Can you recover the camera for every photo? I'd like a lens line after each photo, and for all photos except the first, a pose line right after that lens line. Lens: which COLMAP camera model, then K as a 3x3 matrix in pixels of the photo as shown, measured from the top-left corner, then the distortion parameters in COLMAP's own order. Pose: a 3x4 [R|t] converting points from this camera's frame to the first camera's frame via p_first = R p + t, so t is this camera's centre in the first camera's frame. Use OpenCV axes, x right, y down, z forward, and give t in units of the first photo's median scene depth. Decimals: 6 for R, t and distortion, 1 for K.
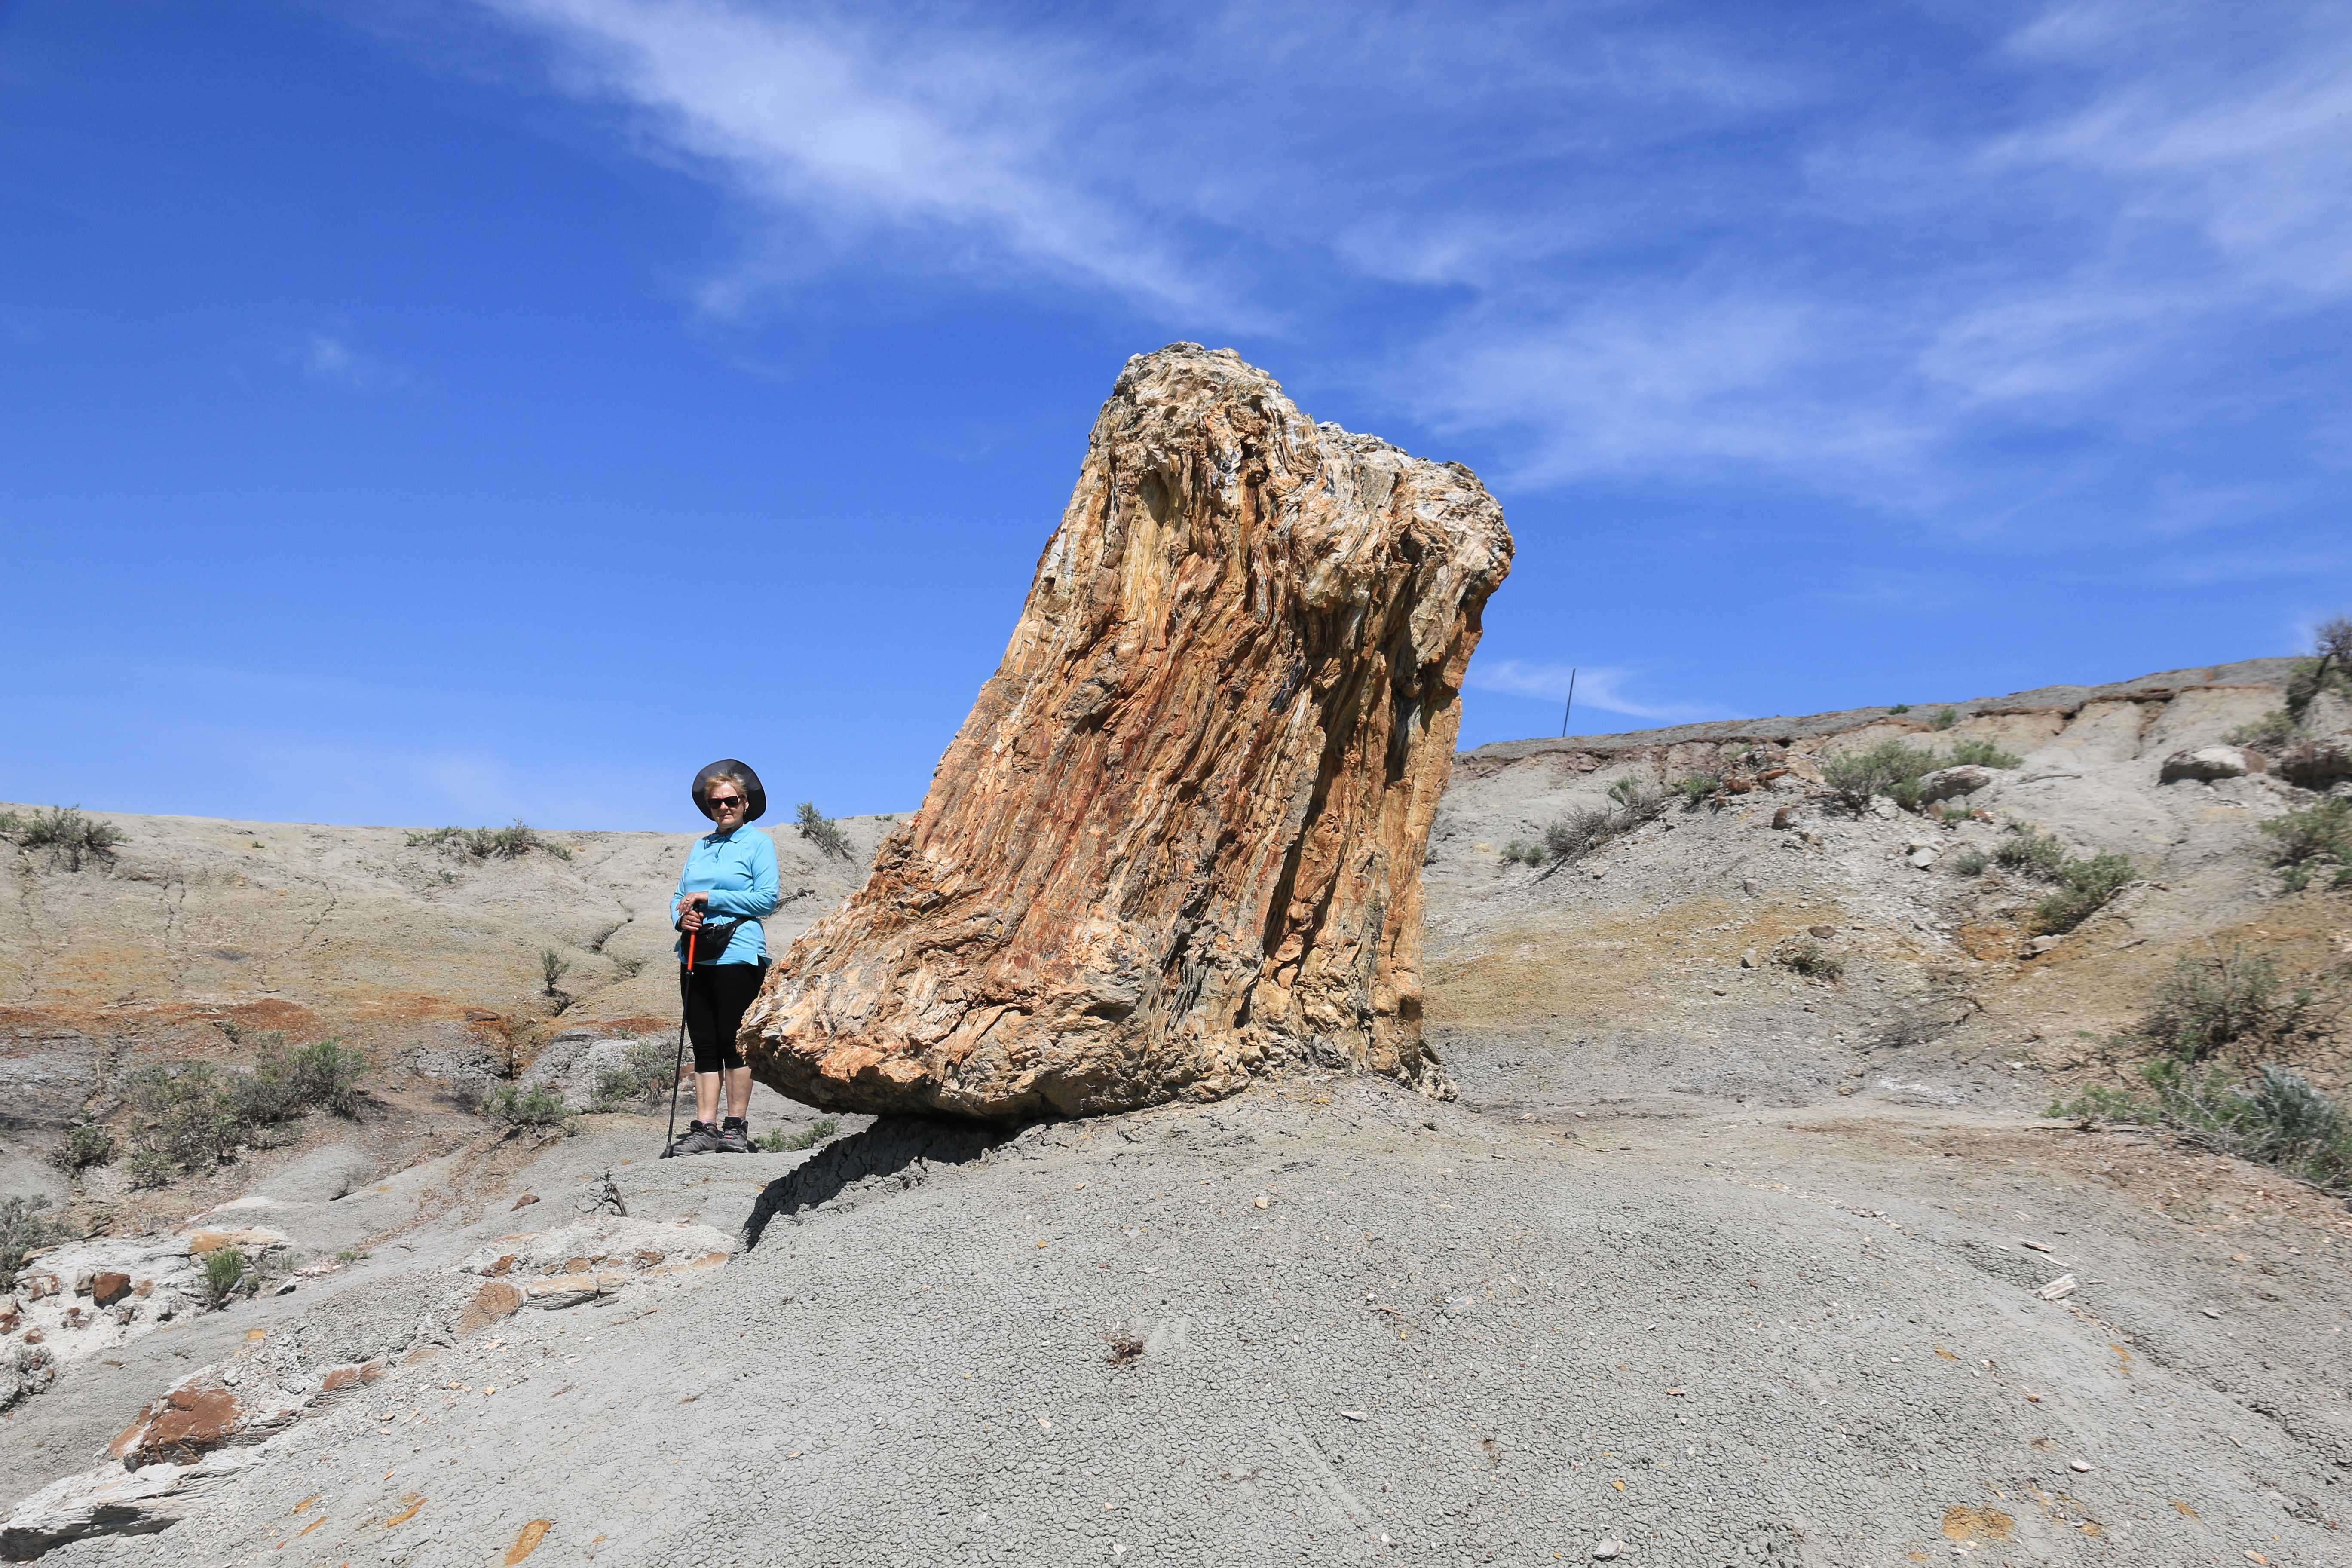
lens RADIAL K [[2185.0, 0, 1219.3], [0, 2185.0, 893.3], [0, 0, 1]] dist [-0.201393, 0.990918]
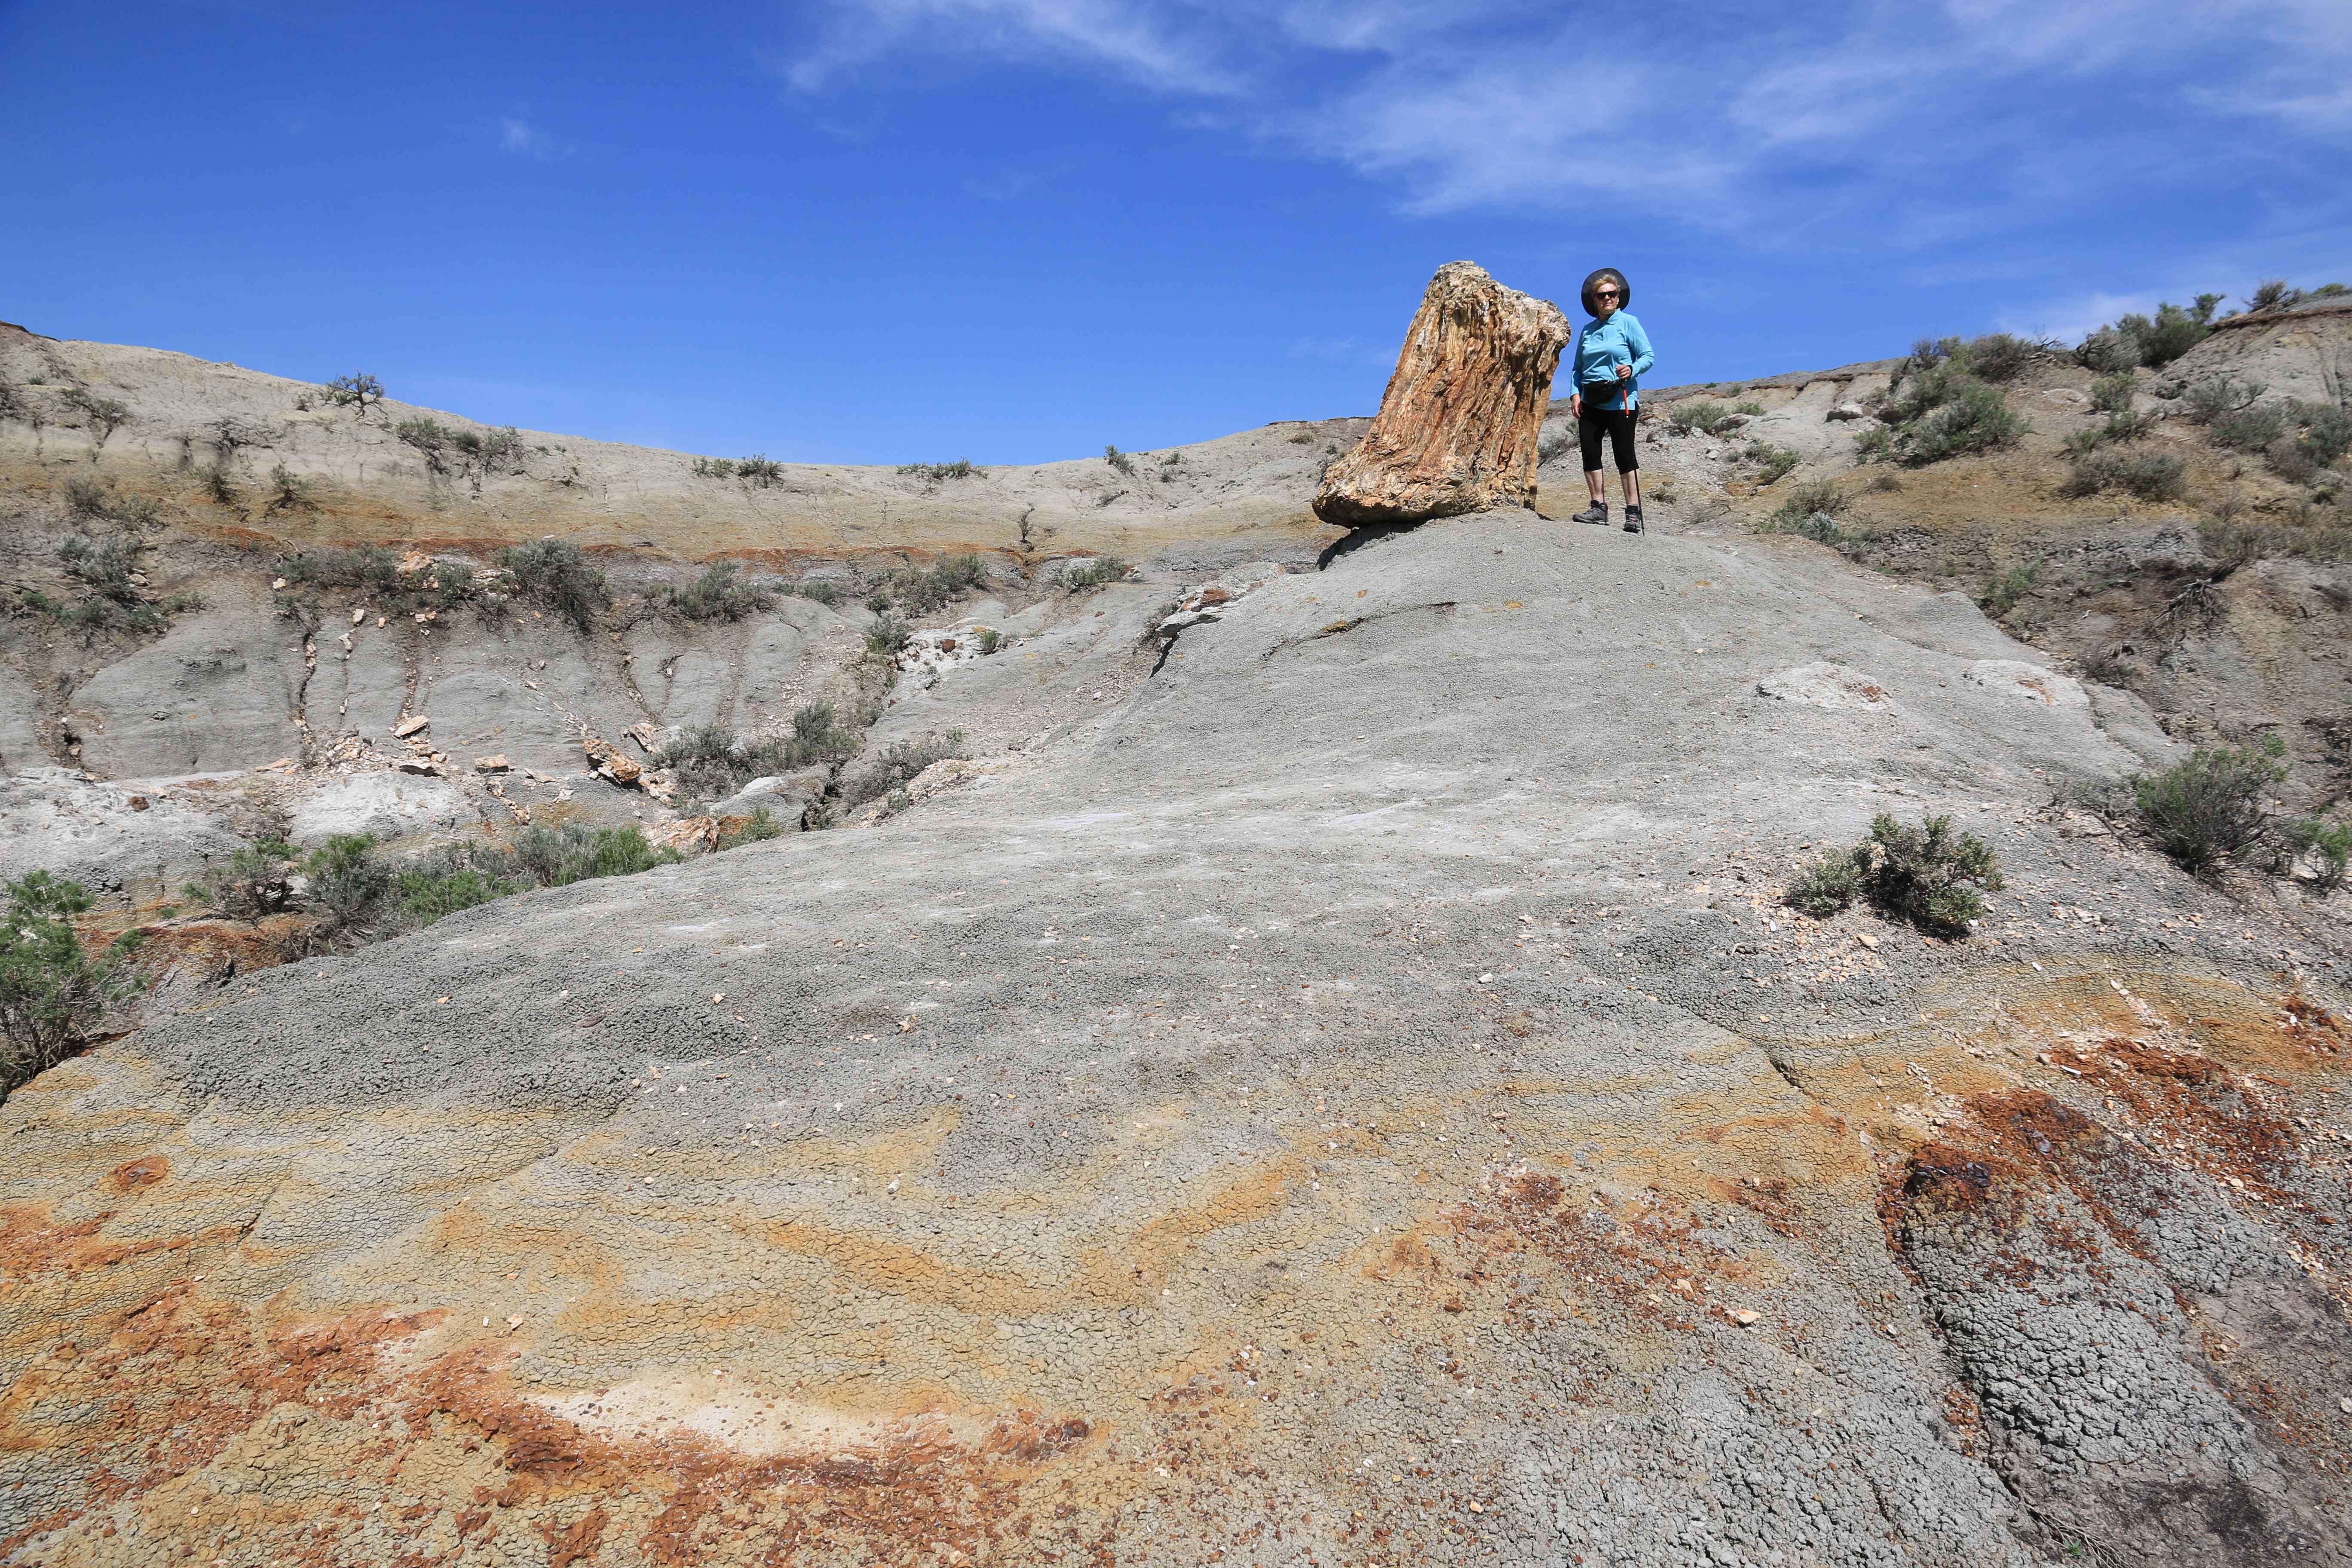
lens RADIAL K [[1587.3, 0, 1225.3], [0, 1587.3, 787.4], [0, 0, 1]] dist [-0.074405, 0.002378]
pose [[0.999770, -0.020324, 0.006854, -0.385065], [0.018950, 0.986683, 0.161546, 0.104988], [-0.010046, -0.161379, 0.986841, -1.290213]]
